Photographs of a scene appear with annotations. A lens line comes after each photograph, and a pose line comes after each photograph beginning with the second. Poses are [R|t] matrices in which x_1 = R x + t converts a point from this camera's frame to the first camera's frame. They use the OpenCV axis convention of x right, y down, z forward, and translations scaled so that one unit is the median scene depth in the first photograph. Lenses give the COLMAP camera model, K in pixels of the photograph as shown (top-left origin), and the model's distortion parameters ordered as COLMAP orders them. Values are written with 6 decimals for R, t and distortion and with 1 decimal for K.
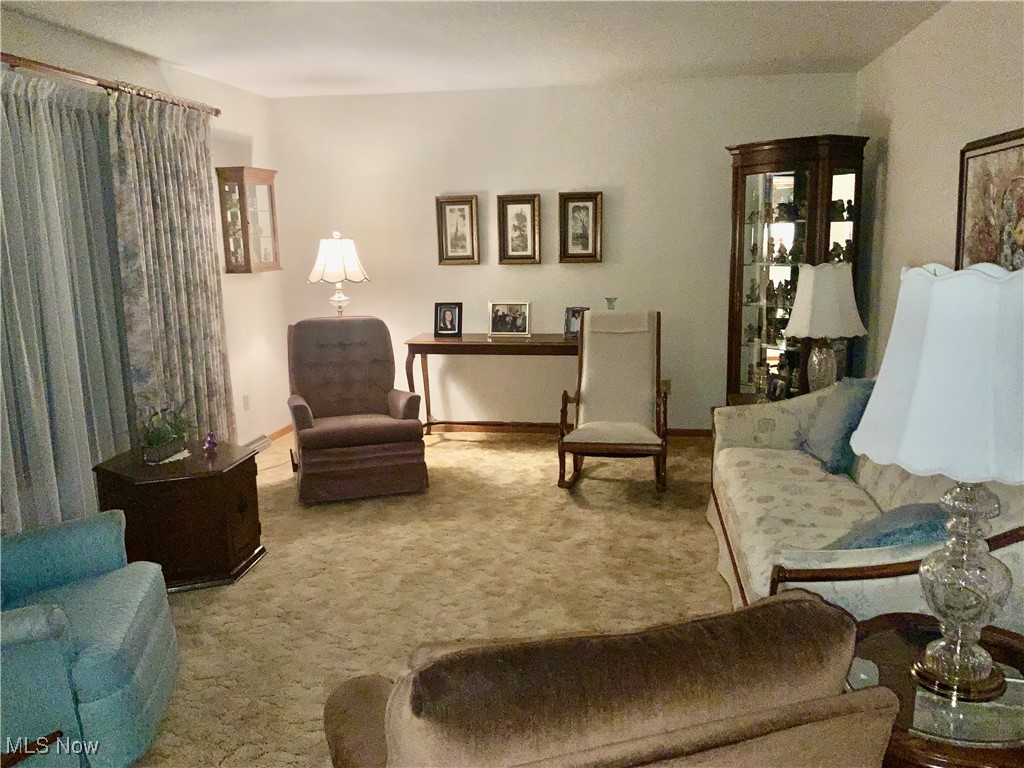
lens RADIAL K [[859.4, 0, 511.1], [0, 859.4, 384.1], [0, 0, 1]] dist [0.077919, -0.062092]
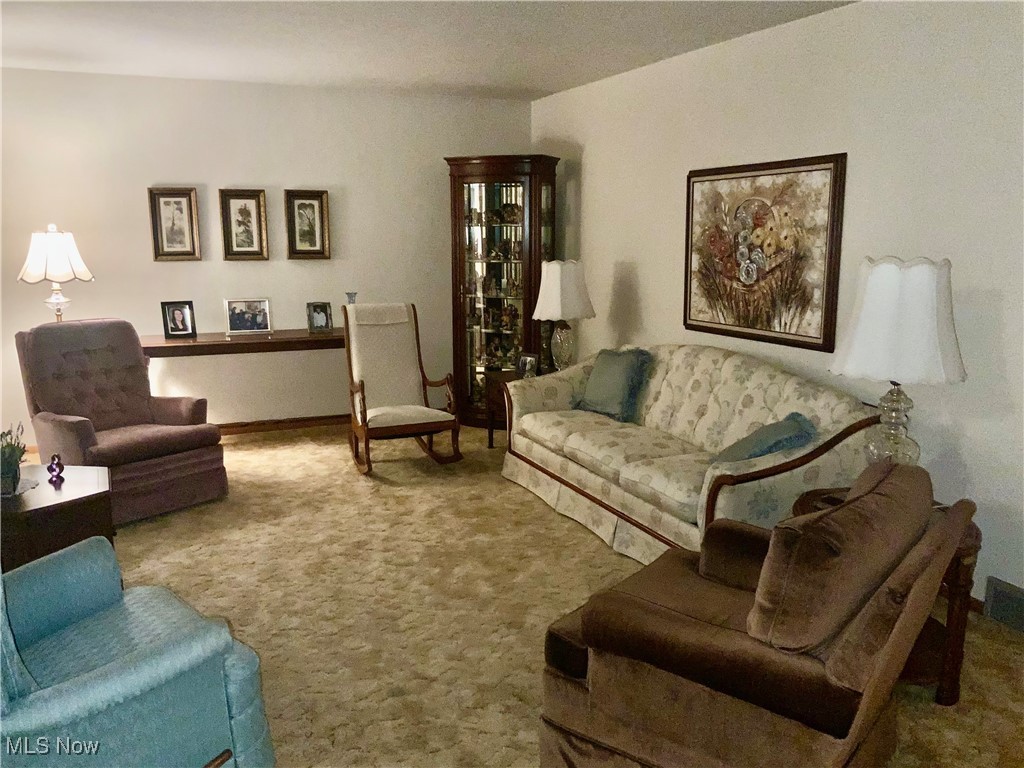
lens RADIAL K [[859.4, 0, 512.5], [0, 859.4, 389.6], [0, 0, 1]] dist [0.077919, -0.062092]
pose [[0.836256, -0.086304, 0.541505, -0.312246], [0.081521, 0.996130, 0.032867, -0.000462], [-0.542245, 0.016658, 0.840055, 0.009123]]
